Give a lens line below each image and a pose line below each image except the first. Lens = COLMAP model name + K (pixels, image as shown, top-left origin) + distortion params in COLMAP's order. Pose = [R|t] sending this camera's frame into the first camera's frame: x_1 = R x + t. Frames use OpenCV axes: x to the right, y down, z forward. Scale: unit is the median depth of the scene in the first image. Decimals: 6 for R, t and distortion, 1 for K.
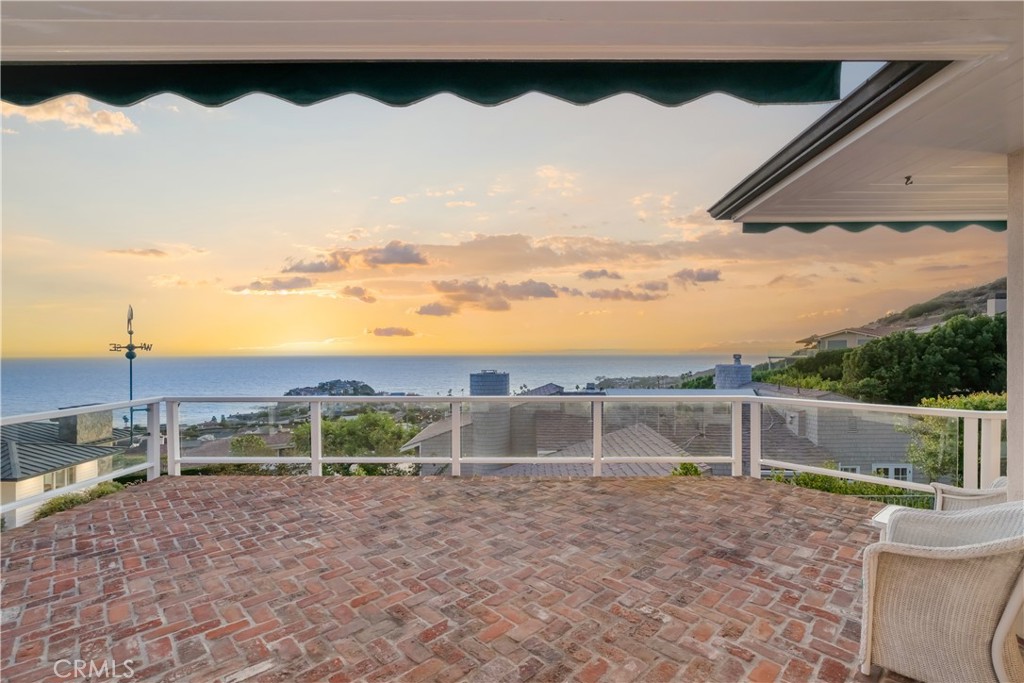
lens RADIAL K [[475.8, 0, 515.0], [0, 475.8, 346.4], [0, 0, 1]] dist [0.001317, 0.000231]
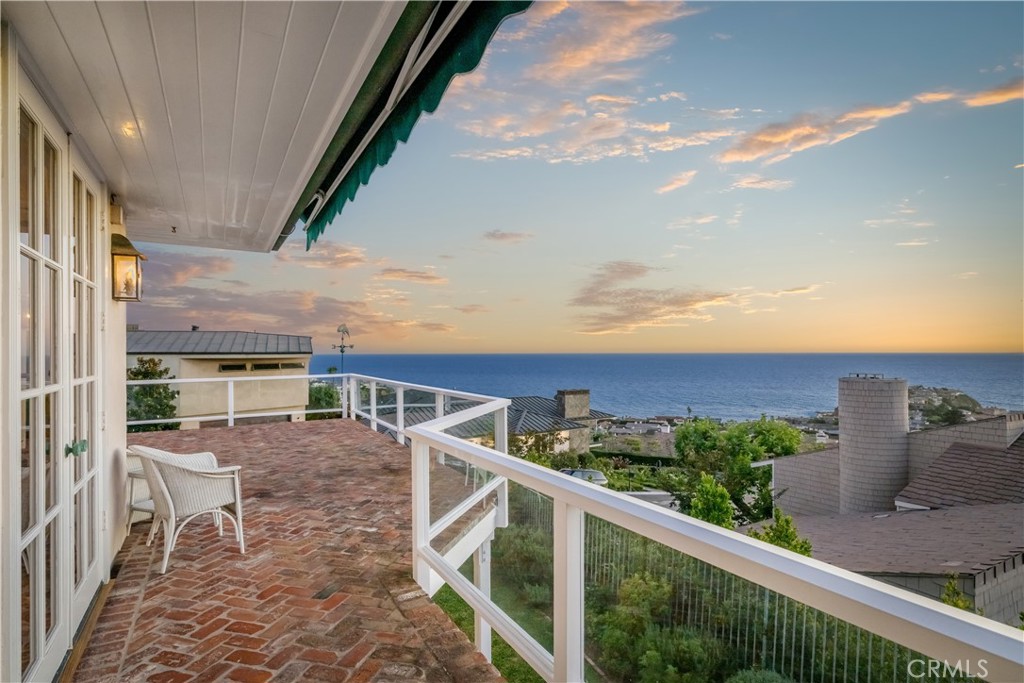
lens RADIAL K [[523.3, 0, 501.3], [0, 523.3, 347.9], [0, 0, 1]] dist [0.001654, -0.000479]
pose [[0.494266, 0.002247, -0.869308, 1.267059], [0.002163, 0.999990, 0.003814, 0.000504], [0.869308, -0.003765, 0.494257, 0.504717]]
